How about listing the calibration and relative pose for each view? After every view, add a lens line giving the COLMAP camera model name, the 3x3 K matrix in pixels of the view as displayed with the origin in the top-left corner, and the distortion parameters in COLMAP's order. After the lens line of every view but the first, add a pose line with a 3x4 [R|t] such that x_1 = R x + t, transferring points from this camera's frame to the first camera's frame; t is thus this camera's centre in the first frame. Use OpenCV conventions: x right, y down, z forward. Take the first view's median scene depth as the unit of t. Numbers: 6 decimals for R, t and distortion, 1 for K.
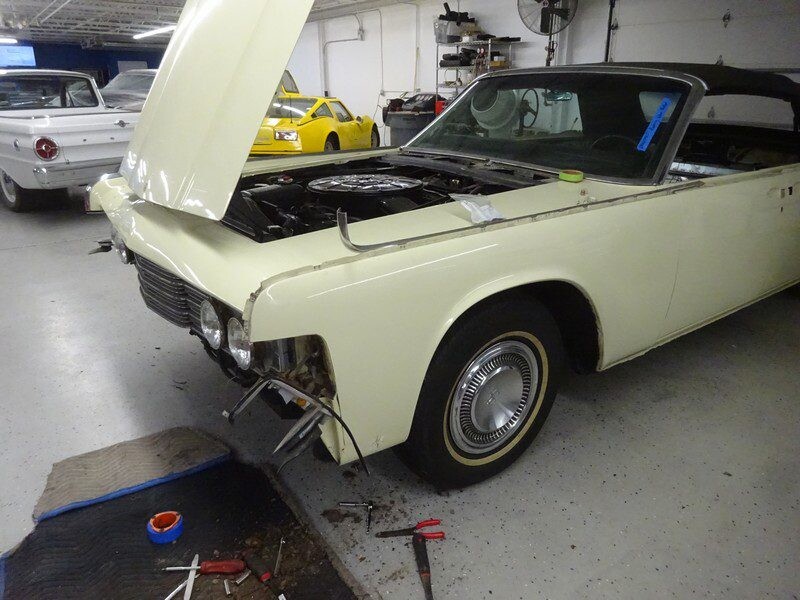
lens RADIAL K [[589.9, 0, 397.3], [0, 589.9, 296.8], [0, 0, 1]] dist [0.000708, -0.002811]
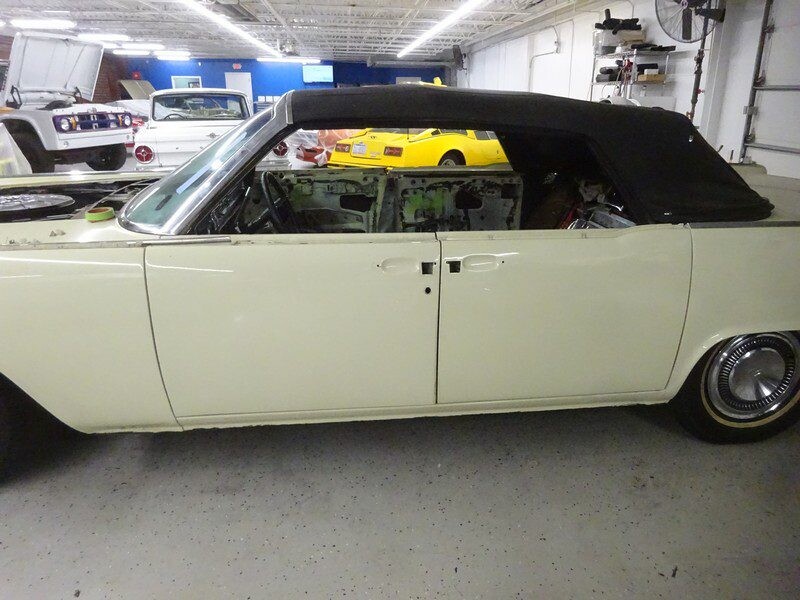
lens RADIAL K [[589.9, 0, 396.3], [0, 589.9, 301.5], [0, 0, 1]] dist [0.000708, -0.002811]
pose [[0.865968, 0.166902, -0.471427, 0.301270], [-0.172333, 0.984519, 0.031994, -0.047660], [0.469469, 0.053537, 0.881325, 0.110389]]
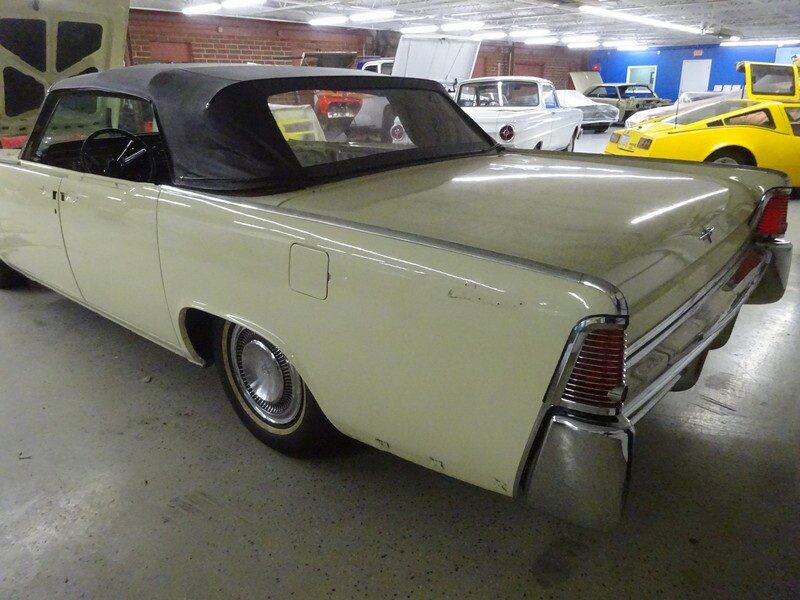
lens RADIAL K [[589.9, 0, 396.9], [0, 589.9, 307.2], [0, 0, 1]] dist [0.000708, -0.002811]
pose [[0.231569, 0.332551, -0.914213, 0.536412], [-0.320543, 0.913360, 0.251048, -0.131802], [0.918492, 0.234910, 0.318103, 0.375109]]
